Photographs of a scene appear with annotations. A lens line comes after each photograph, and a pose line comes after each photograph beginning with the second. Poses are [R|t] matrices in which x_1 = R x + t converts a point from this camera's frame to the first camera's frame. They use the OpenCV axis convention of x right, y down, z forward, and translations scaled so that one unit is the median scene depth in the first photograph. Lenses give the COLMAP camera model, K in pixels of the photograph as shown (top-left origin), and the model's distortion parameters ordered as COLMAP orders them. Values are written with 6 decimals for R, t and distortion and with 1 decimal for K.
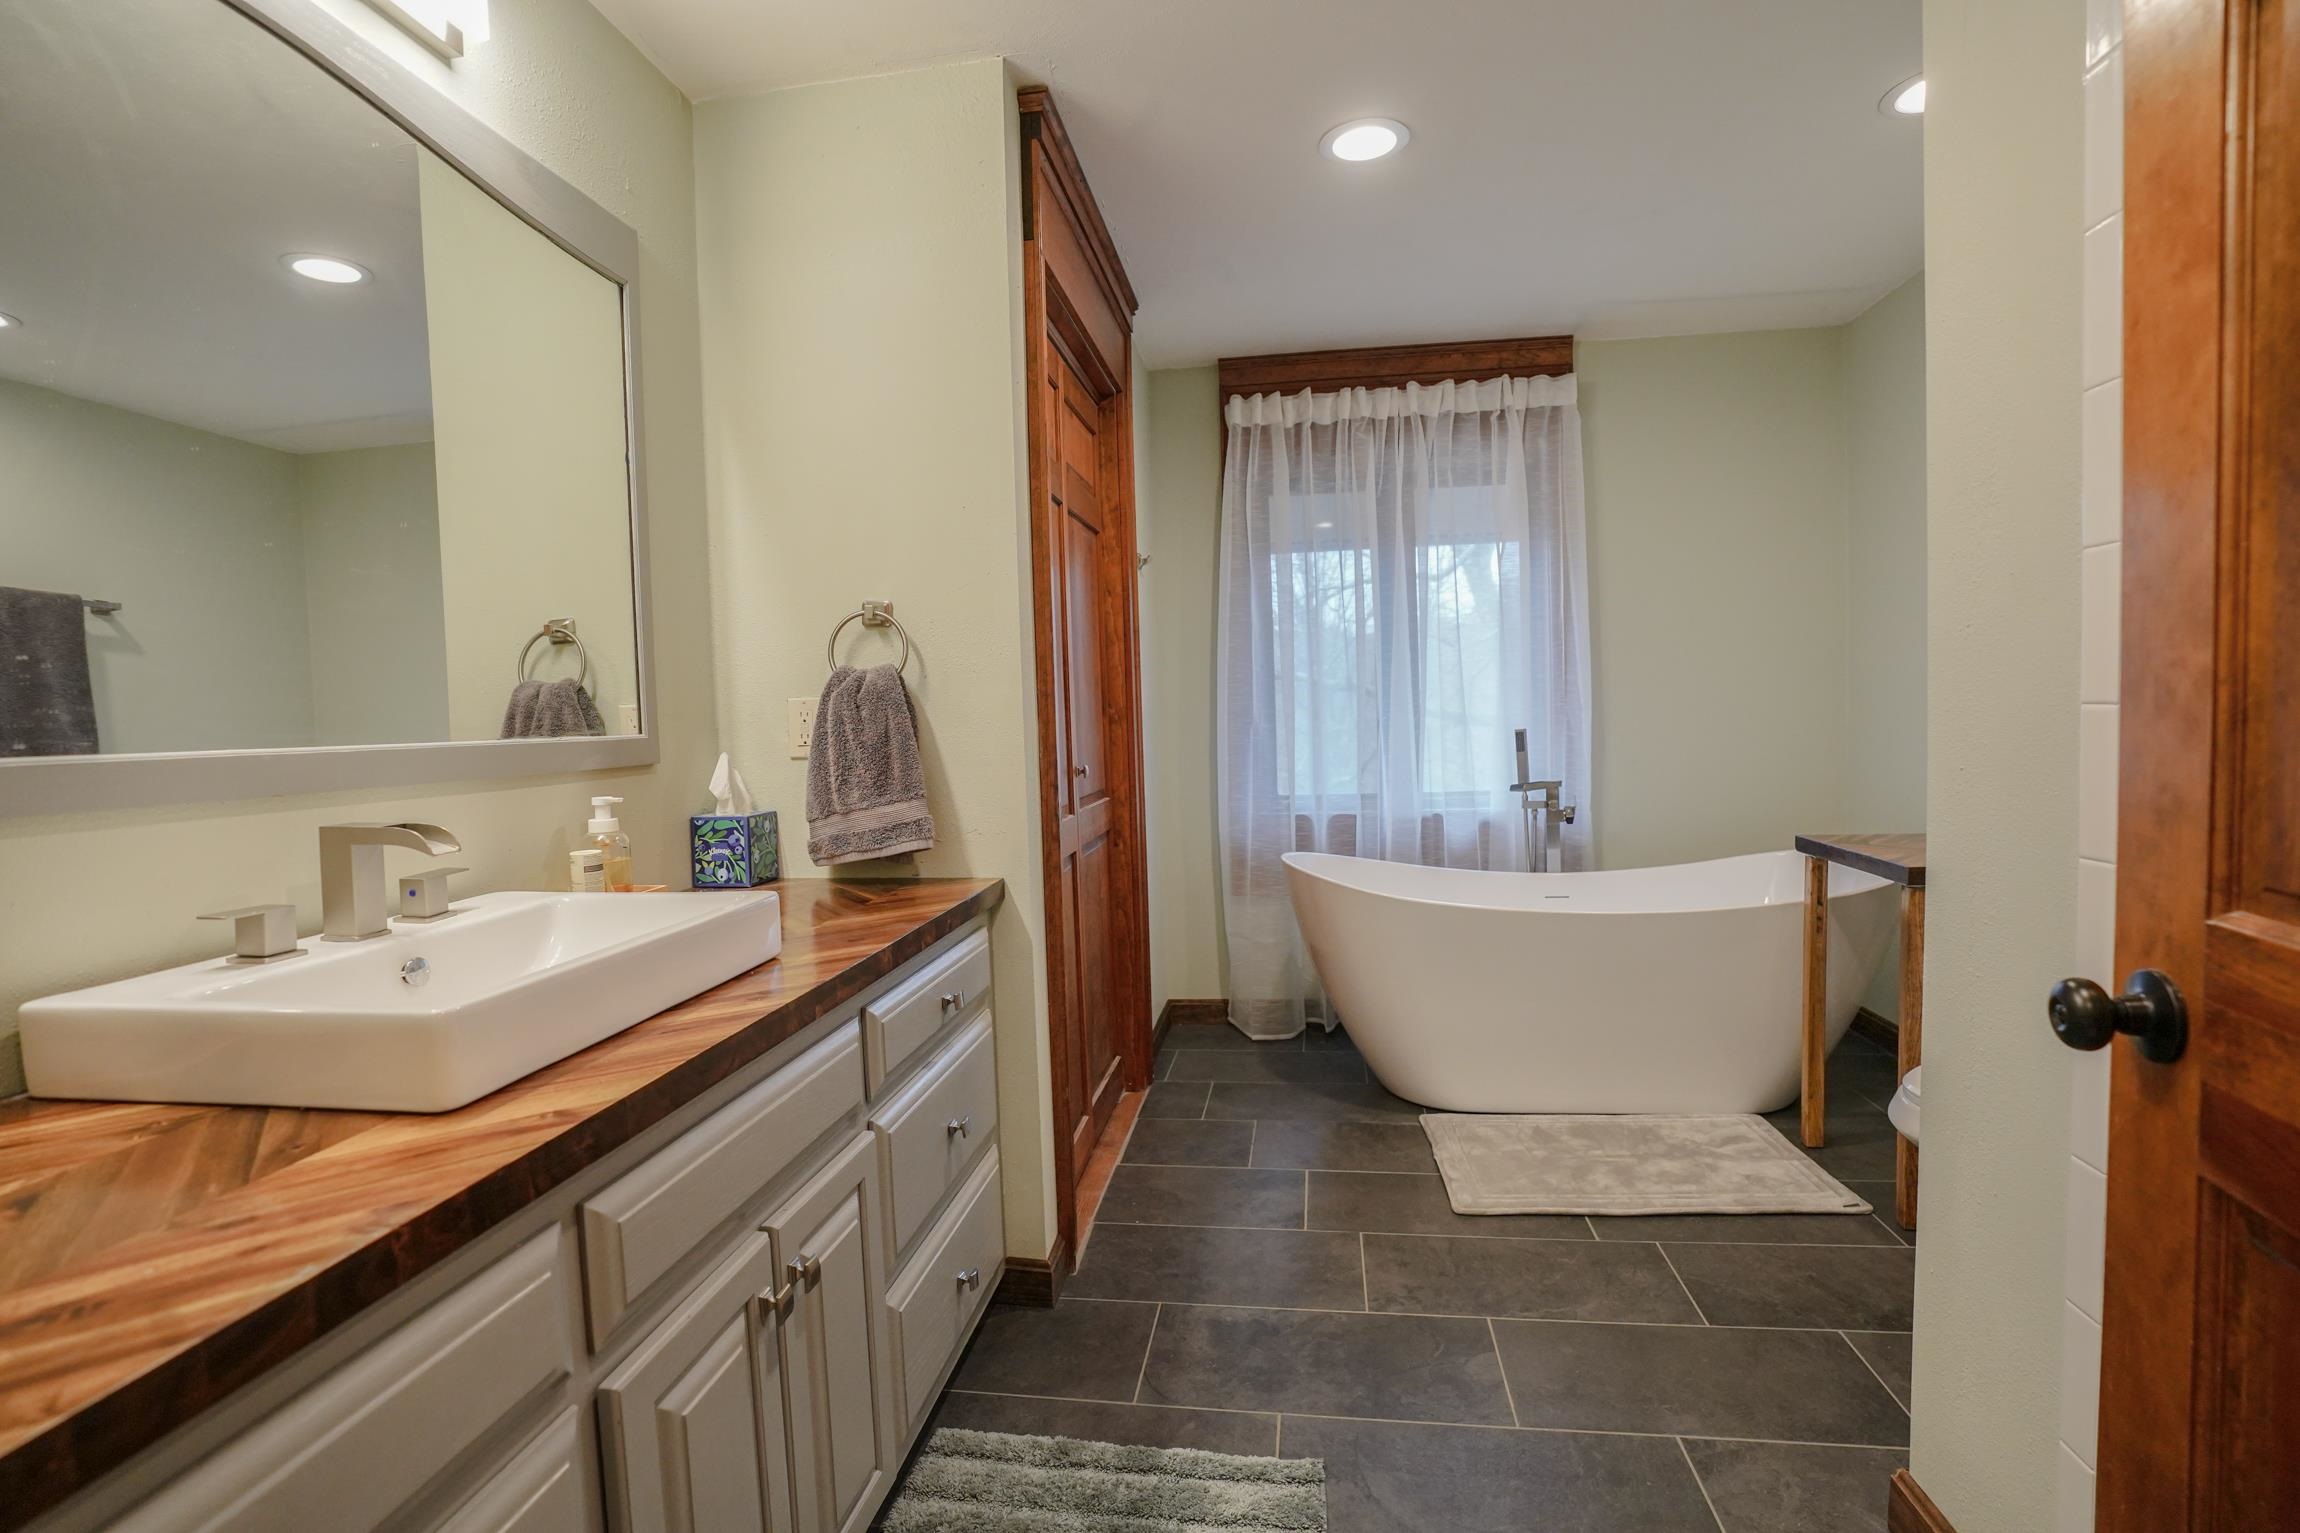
lens RADIAL K [[1078.1, 0, 1150.0], [0, 1078.1, 766.5], [0, 0, 1]] dist [-0.061220, 0.018042]
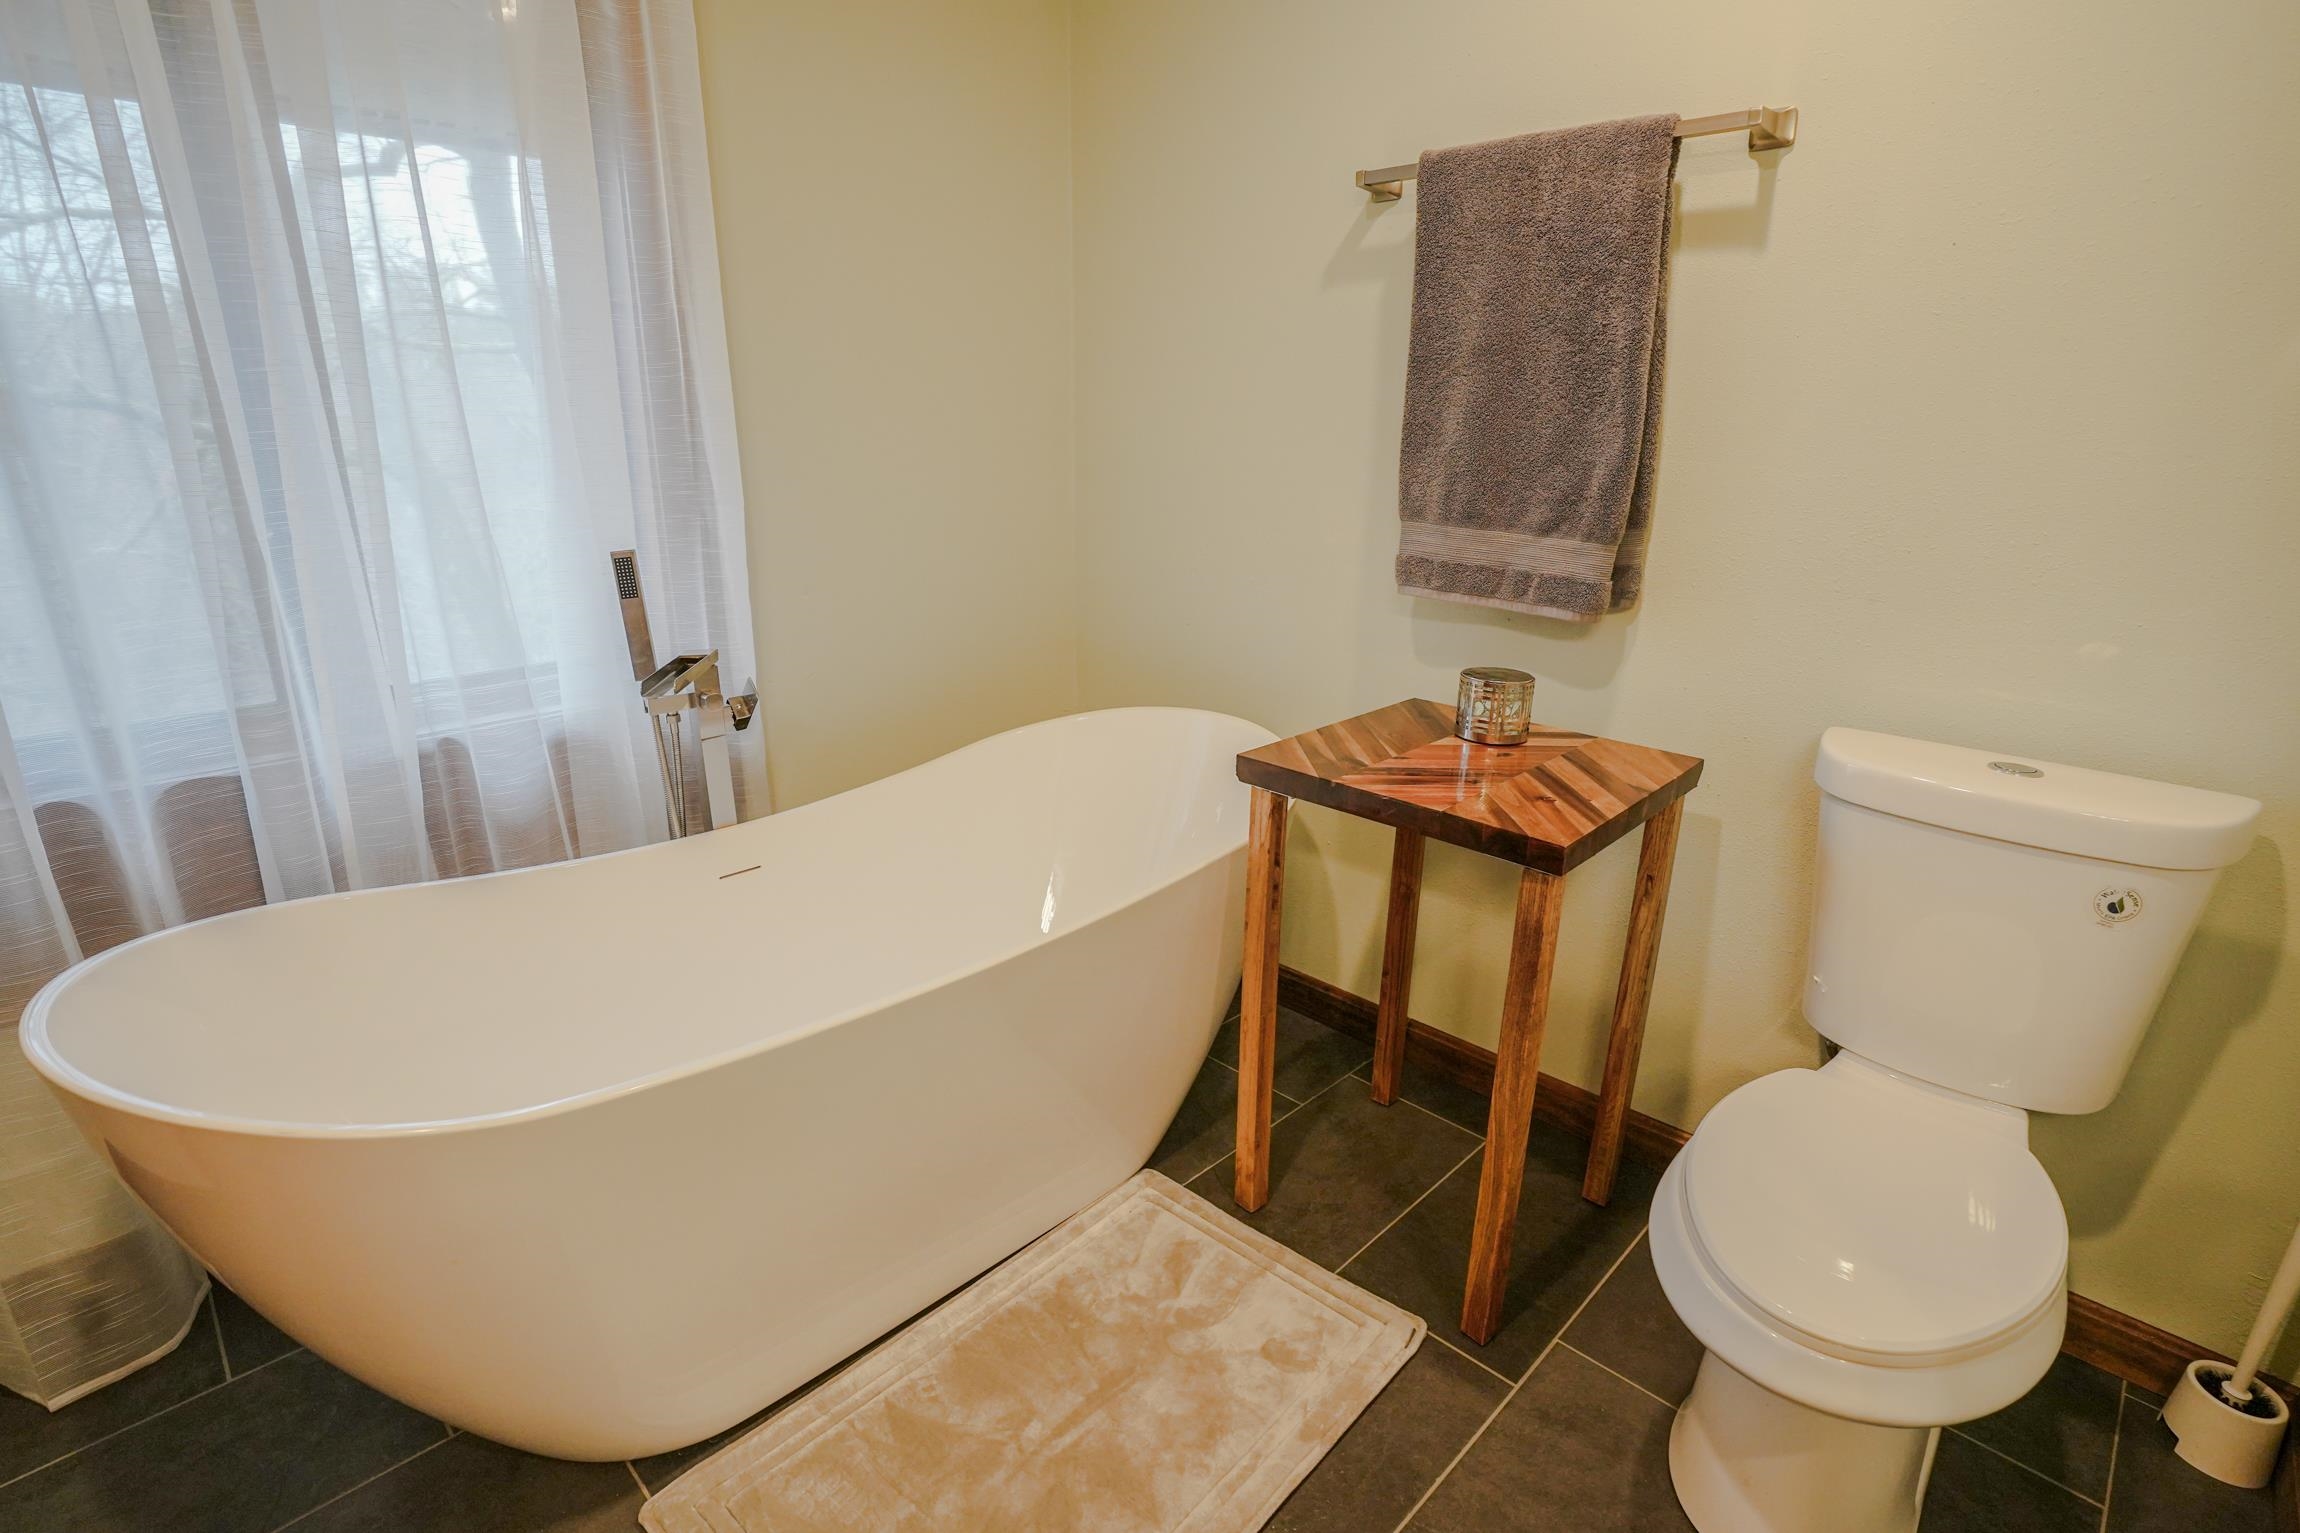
lens RADIAL K [[1078.1, 0, 1150.0], [0, 1078.1, 766.5], [0, 0, 1]] dist [-0.061220, 0.018042]
pose [[0.579244, -0.203540, 0.789334, 0.084961], [0.011451, 0.970261, 0.241792, -0.053542], [-0.815074, -0.131017, 0.564349, 0.519409]]
